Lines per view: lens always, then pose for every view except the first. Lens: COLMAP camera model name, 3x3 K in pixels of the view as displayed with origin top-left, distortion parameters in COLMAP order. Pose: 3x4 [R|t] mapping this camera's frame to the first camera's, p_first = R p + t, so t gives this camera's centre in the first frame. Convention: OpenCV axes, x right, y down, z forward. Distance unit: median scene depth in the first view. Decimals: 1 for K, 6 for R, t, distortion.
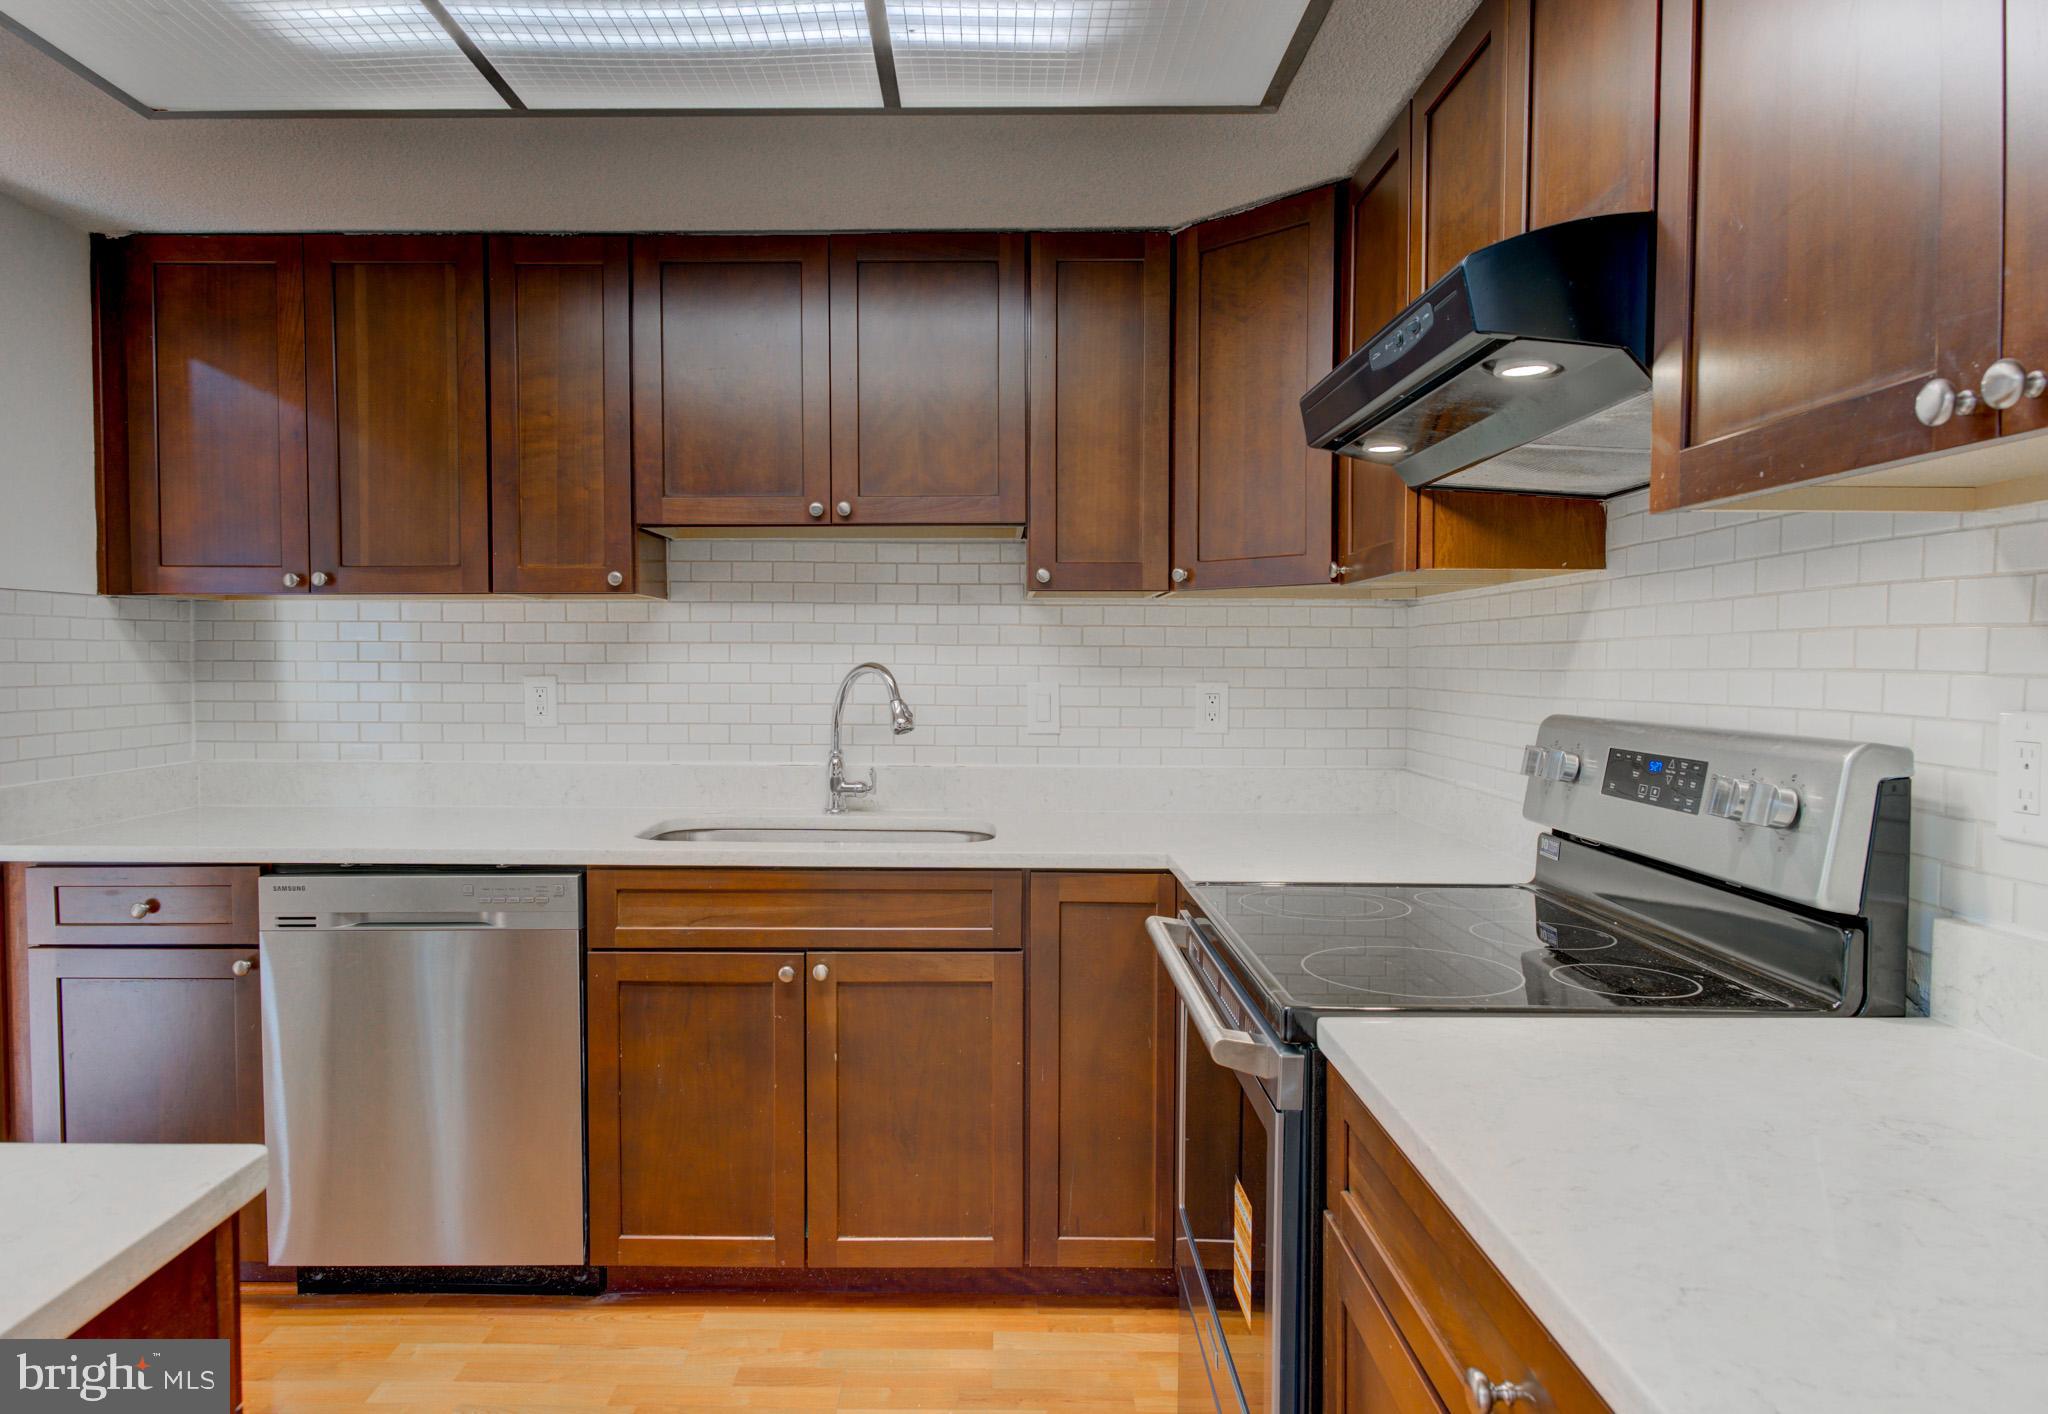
lens RADIAL K [[1262.4, 0, 941.9], [0, 1262.4, 709.3], [0, 0, 1]] dist [0.001478, -0.000098]
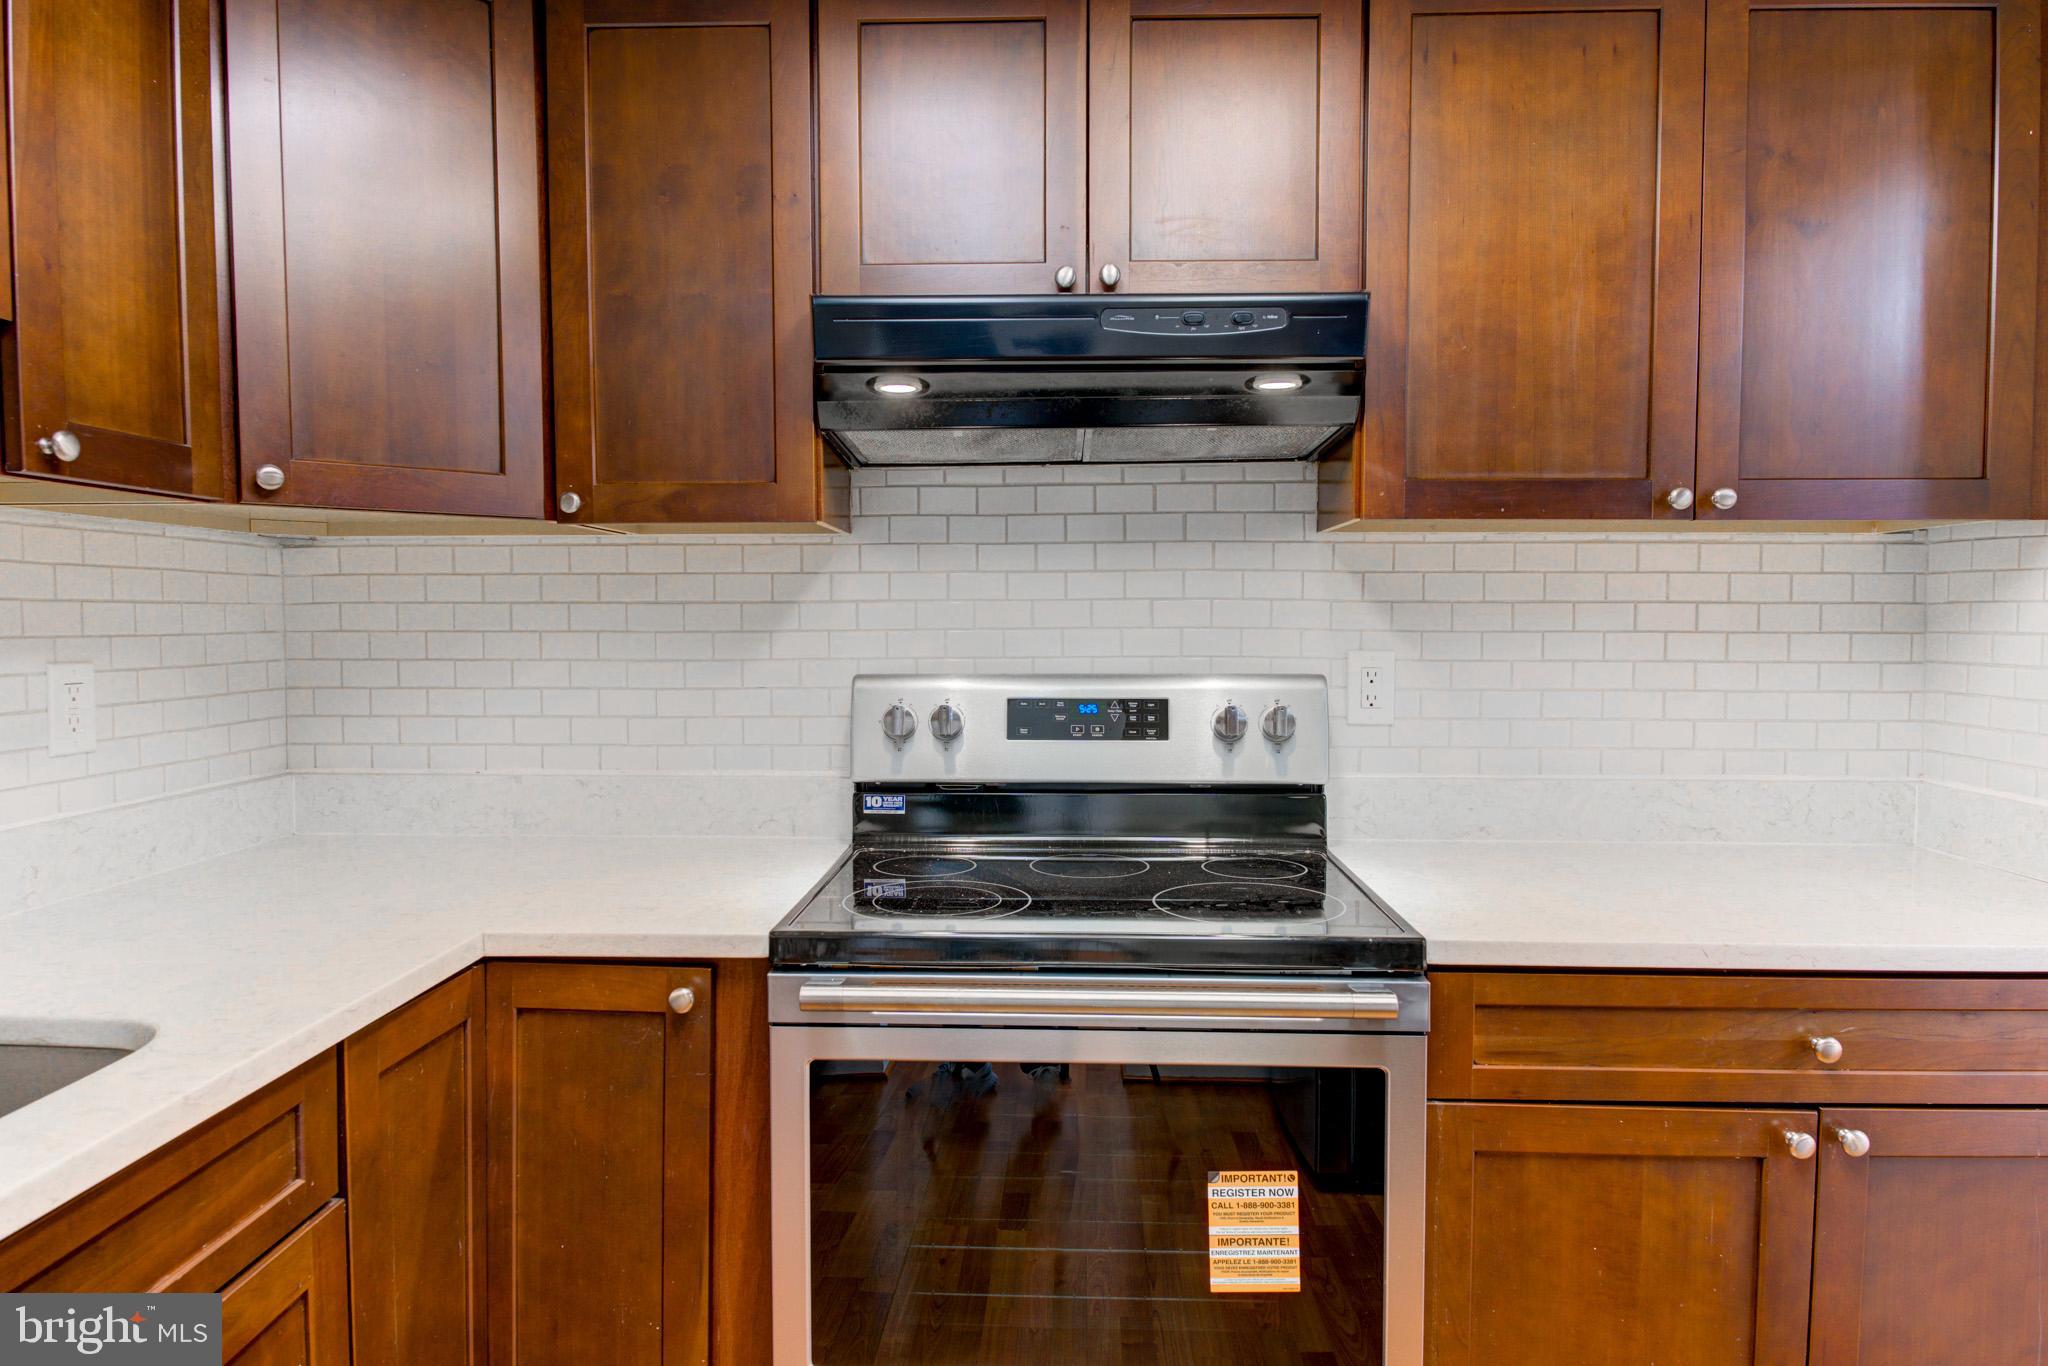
lens RADIAL K [[1312.2, 0, 1017.7], [0, 1312.2, 669.0], [0, 0, 1]] dist [0.002689, -0.001363]
pose [[-0.006671, -0.048244, 0.998813, -0.379089], [0.038548, 0.998081, 0.048466, -0.031251], [-0.999234, 0.038825, -0.004799, 0.587046]]
